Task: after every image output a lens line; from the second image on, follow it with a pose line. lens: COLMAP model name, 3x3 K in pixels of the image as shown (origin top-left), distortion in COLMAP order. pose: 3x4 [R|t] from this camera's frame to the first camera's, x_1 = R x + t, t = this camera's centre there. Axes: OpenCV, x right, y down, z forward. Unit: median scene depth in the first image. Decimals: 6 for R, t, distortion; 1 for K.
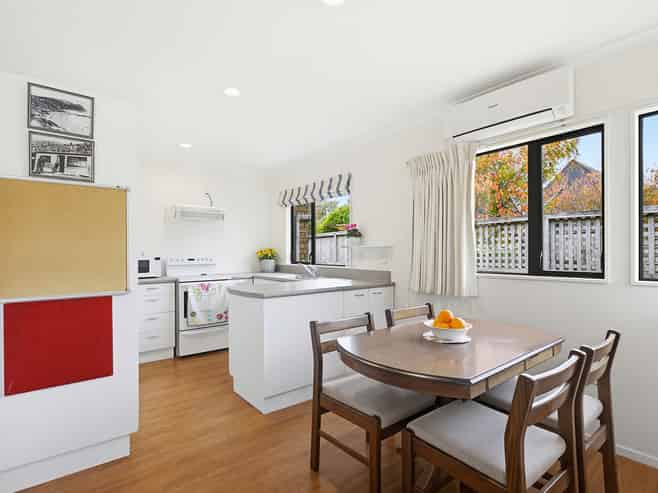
lens RADIAL K [[340.6, 0, 329.0], [0, 340.6, 251.8], [0, 0, 1]] dist [-0.006865, 0.001995]
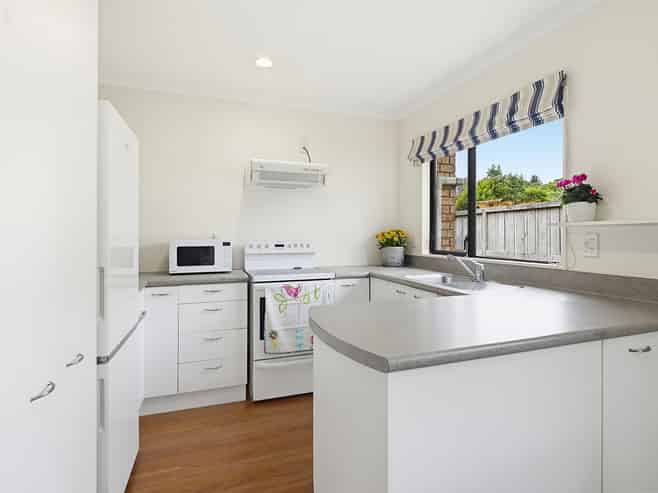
lens RADIAL K [[354.9, 0, 346.4], [0, 354.9, 232.4], [0, 0, 1]] dist [0.001897, -0.000057]
pose [[0.955061, 0.002668, -0.296399, -0.083438], [-0.005171, 0.999957, -0.007660, 0.002186], [0.296366, 0.008849, 0.955034, 0.425517]]
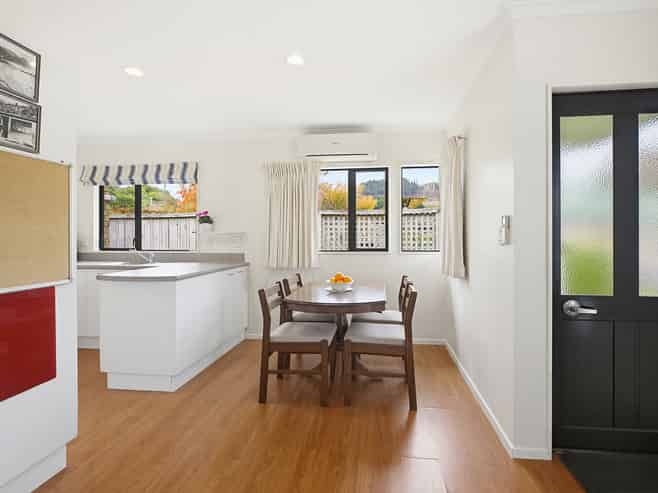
lens RADIAL K [[340.6, 0, 341.4], [0, 340.6, 237.1], [0, 0, 1]] dist [-0.006865, 0.001995]
pose [[0.700022, 0.002040, 0.714118, -0.380971], [-0.000837, 0.999998, -0.002036, 0.002455], [-0.714121, 0.000827, 0.700022, -0.067037]]
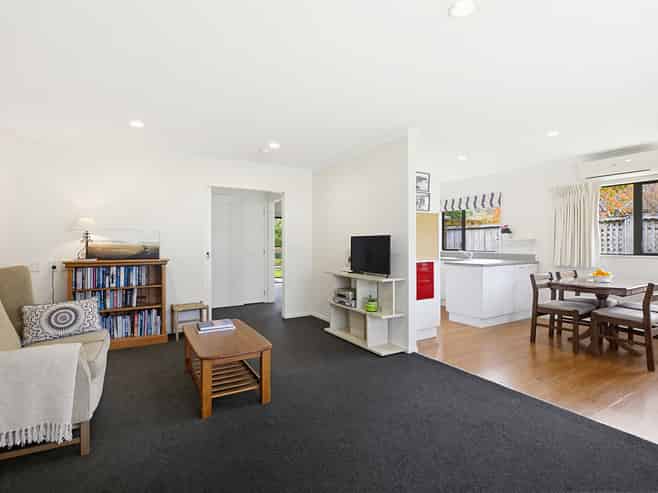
lens RADIAL K [[340.6, 0, 330.7], [0, 340.6, 242.5], [0, 0, 1]] dist [-0.006865, 0.001995]
pose [[0.993354, 0.002333, -0.115079, -0.535960], [-0.002129, 0.999996, 0.001898, -0.000194], [0.115083, -0.001640, 0.993355, -0.651841]]
